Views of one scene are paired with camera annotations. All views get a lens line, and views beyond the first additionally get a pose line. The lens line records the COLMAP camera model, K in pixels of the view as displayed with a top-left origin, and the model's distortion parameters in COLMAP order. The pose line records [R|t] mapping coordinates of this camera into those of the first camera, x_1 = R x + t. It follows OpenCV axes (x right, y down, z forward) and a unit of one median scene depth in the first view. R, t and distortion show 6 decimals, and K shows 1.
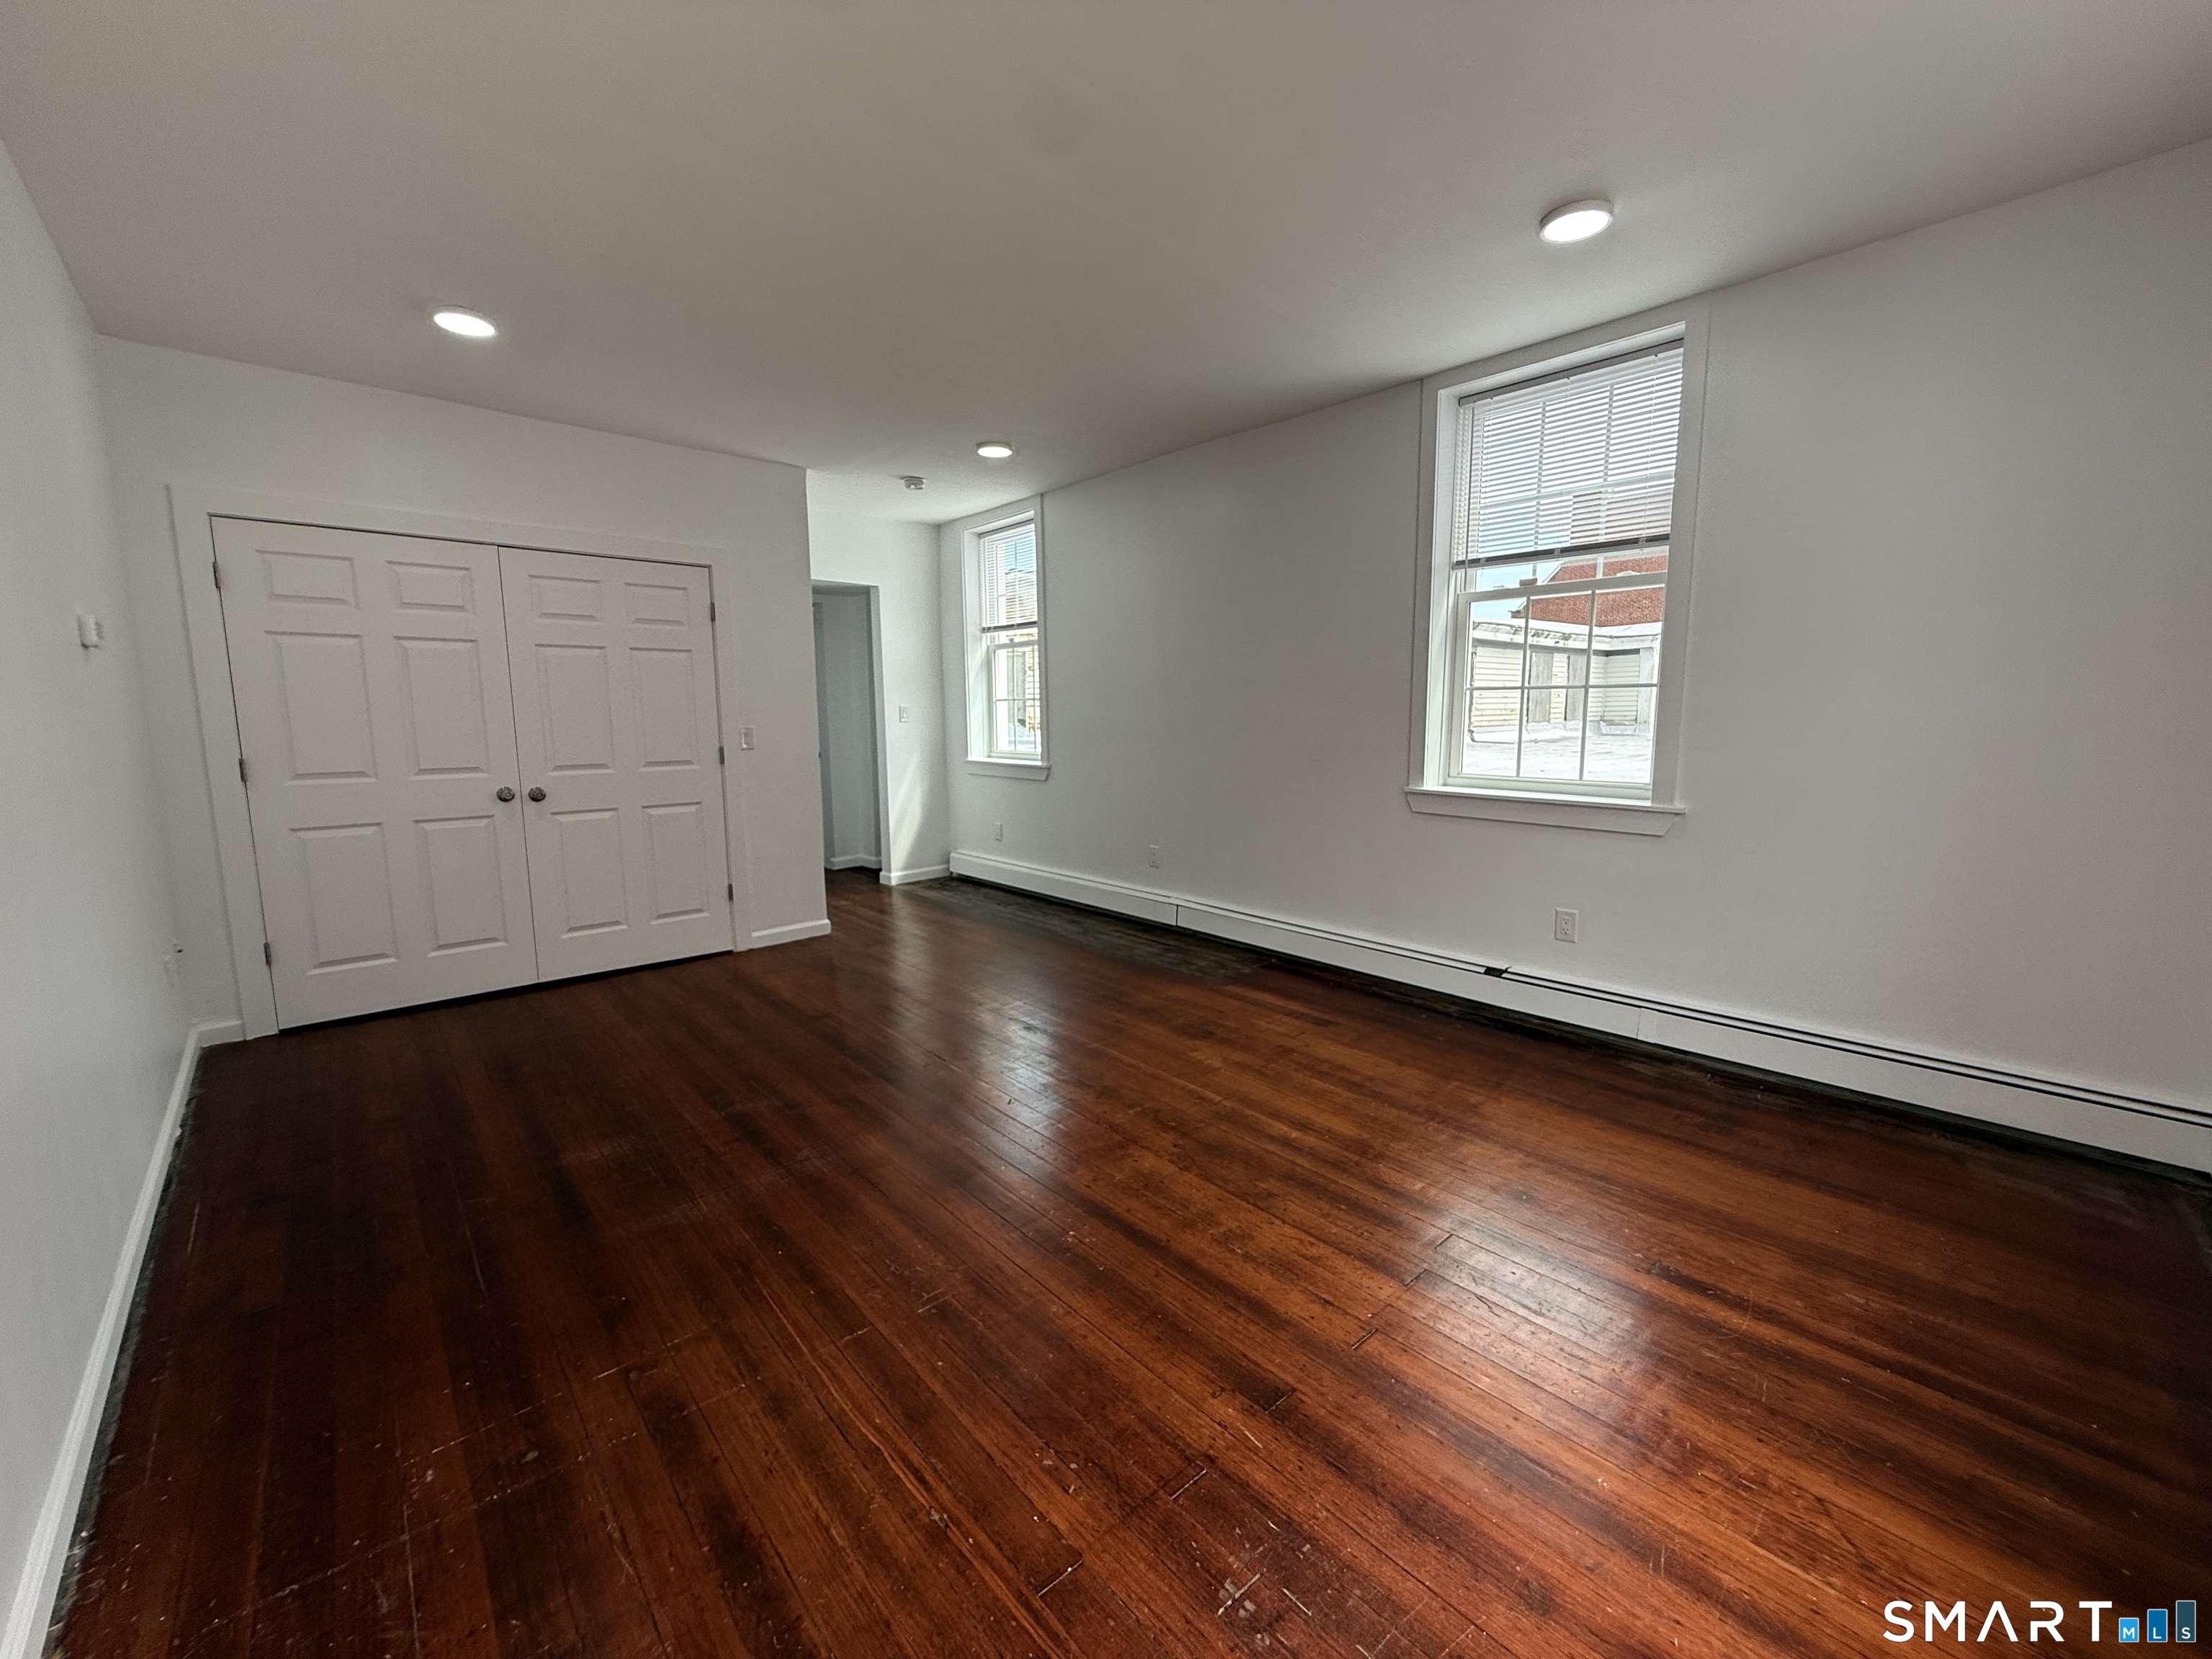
lens RADIAL K [[881.5, 0, 1103.4], [0, 881.5, 827.6], [0, 0, 1]] dist [-0.001088, -0.000402]
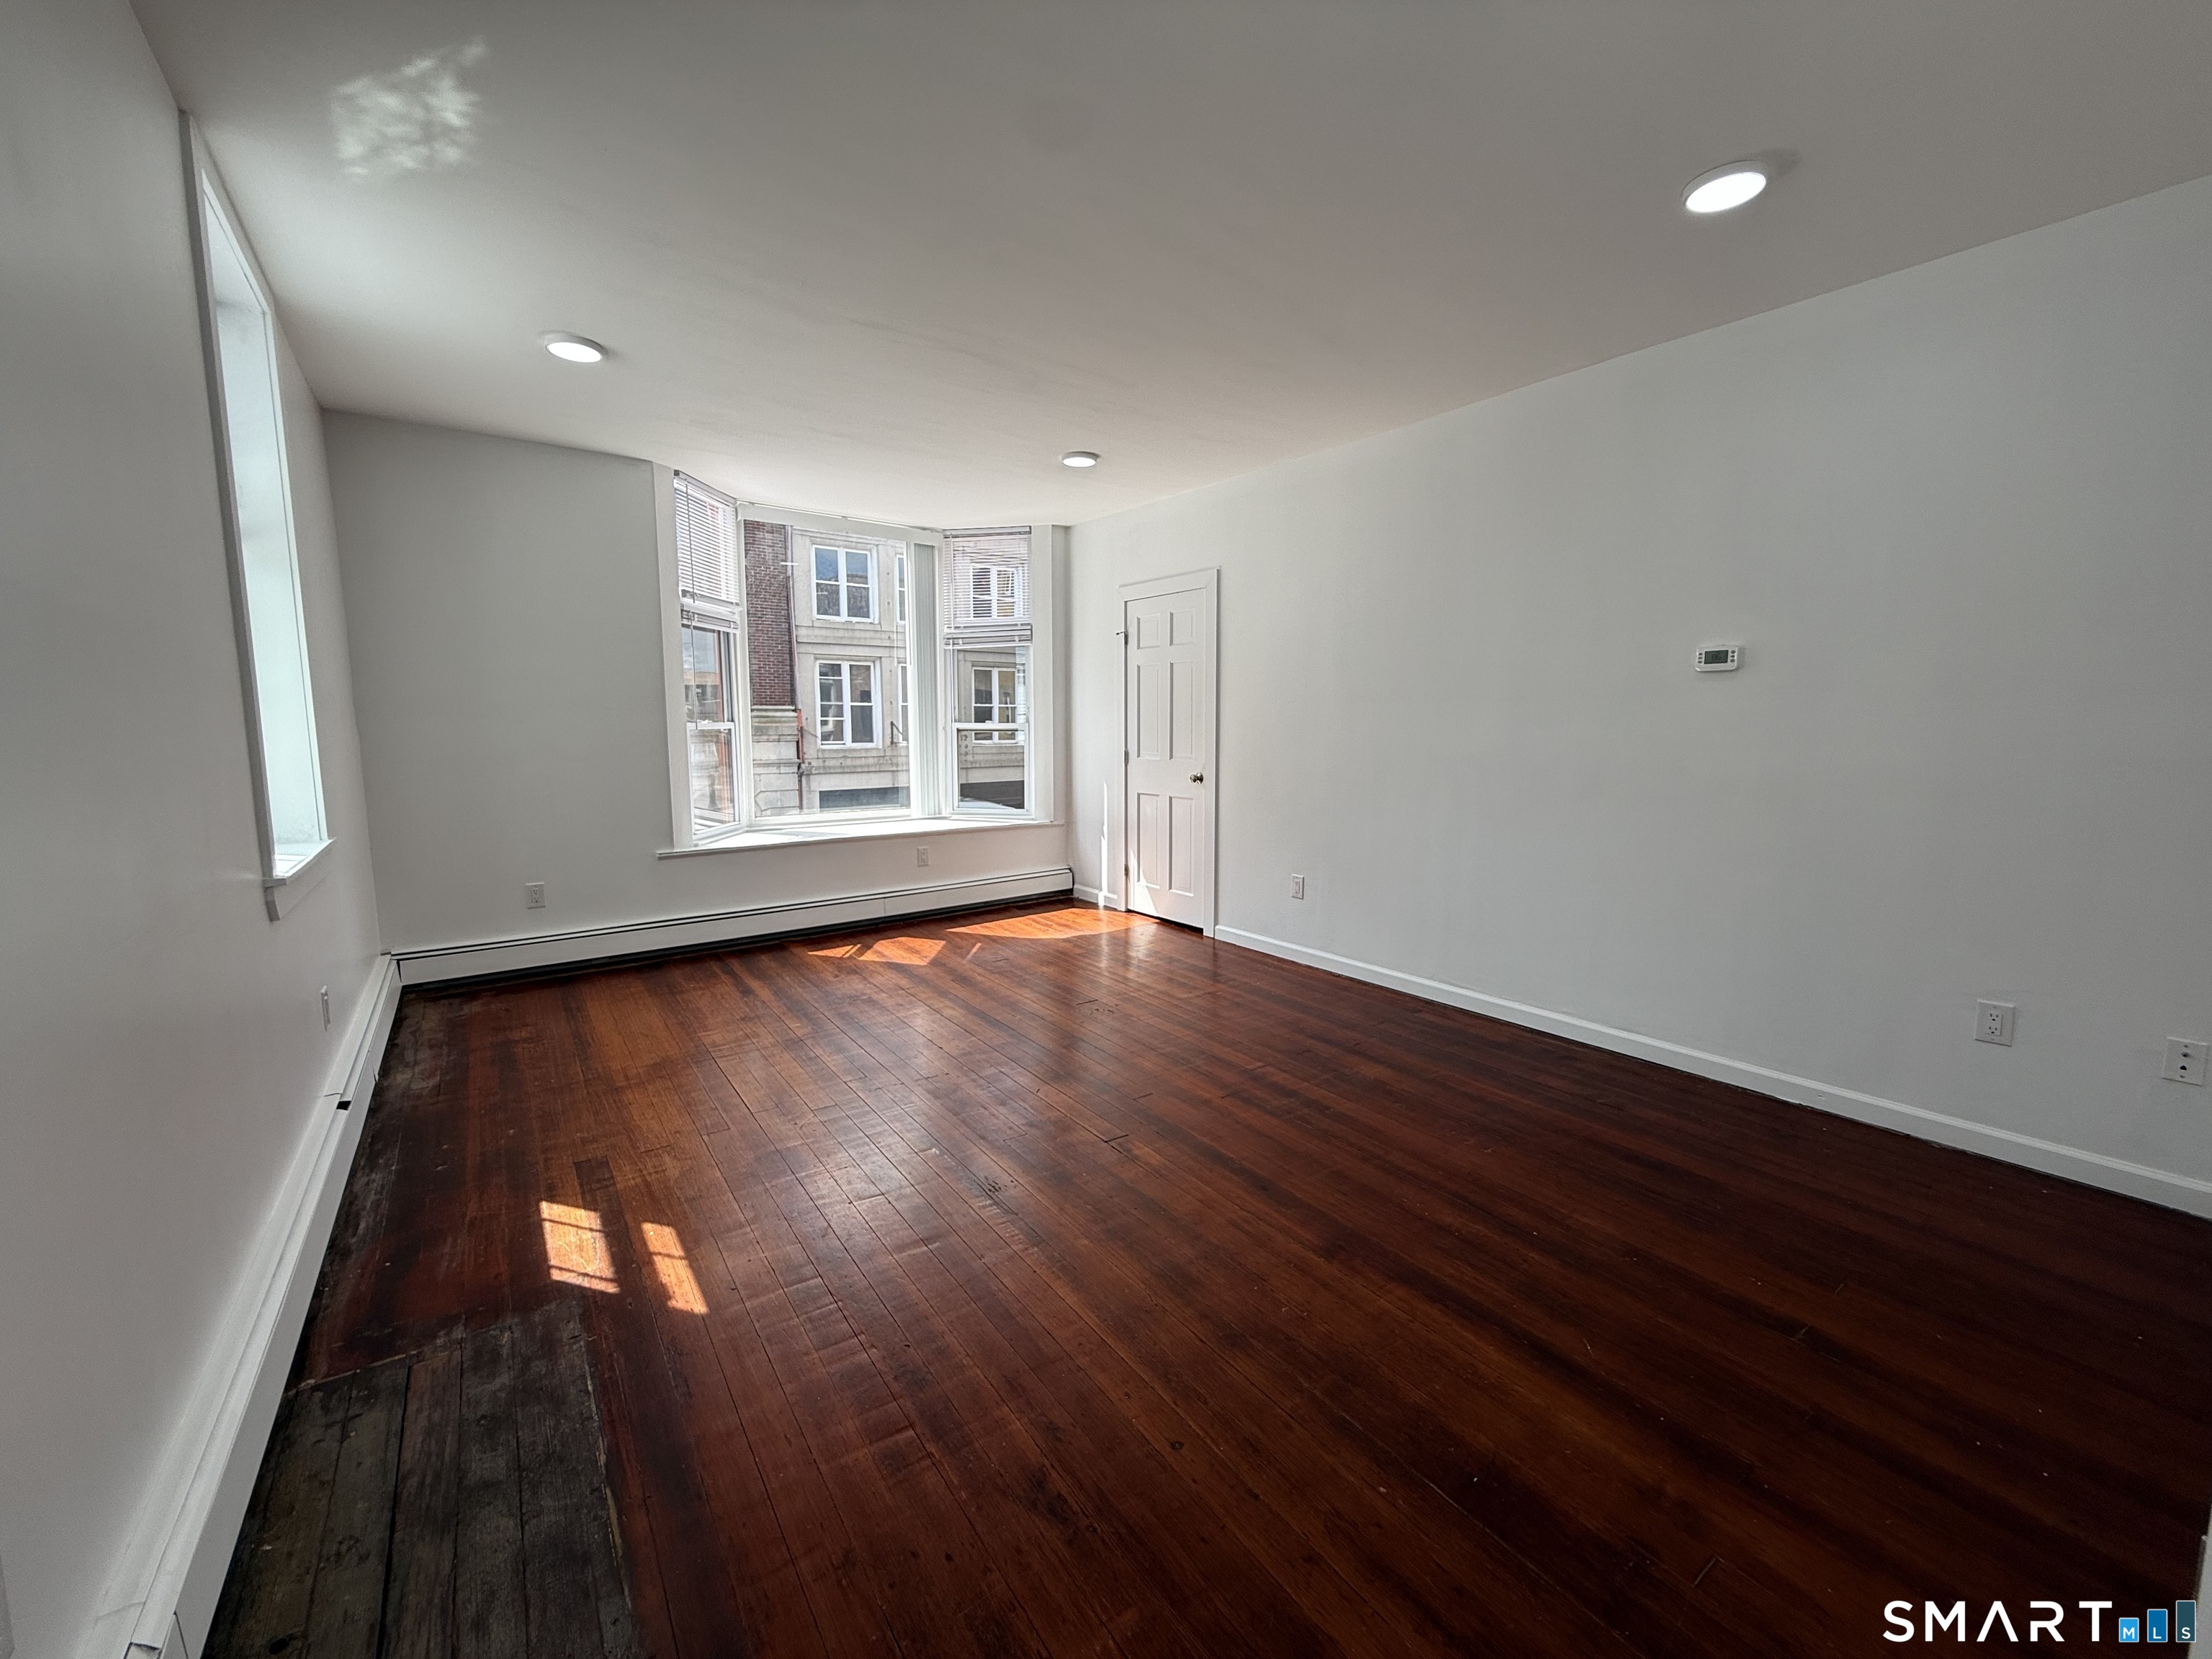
lens RADIAL K [[881.5, 0, 1103.4], [0, 881.5, 827.6], [0, 0, 1]] dist [-0.001088, -0.000402]
pose [[-0.993603, -0.003330, 0.112879, -0.298319], [0.025241, 0.967728, 0.250730, -0.261807], [-0.110071, 0.251975, -0.961454, 1.873951]]
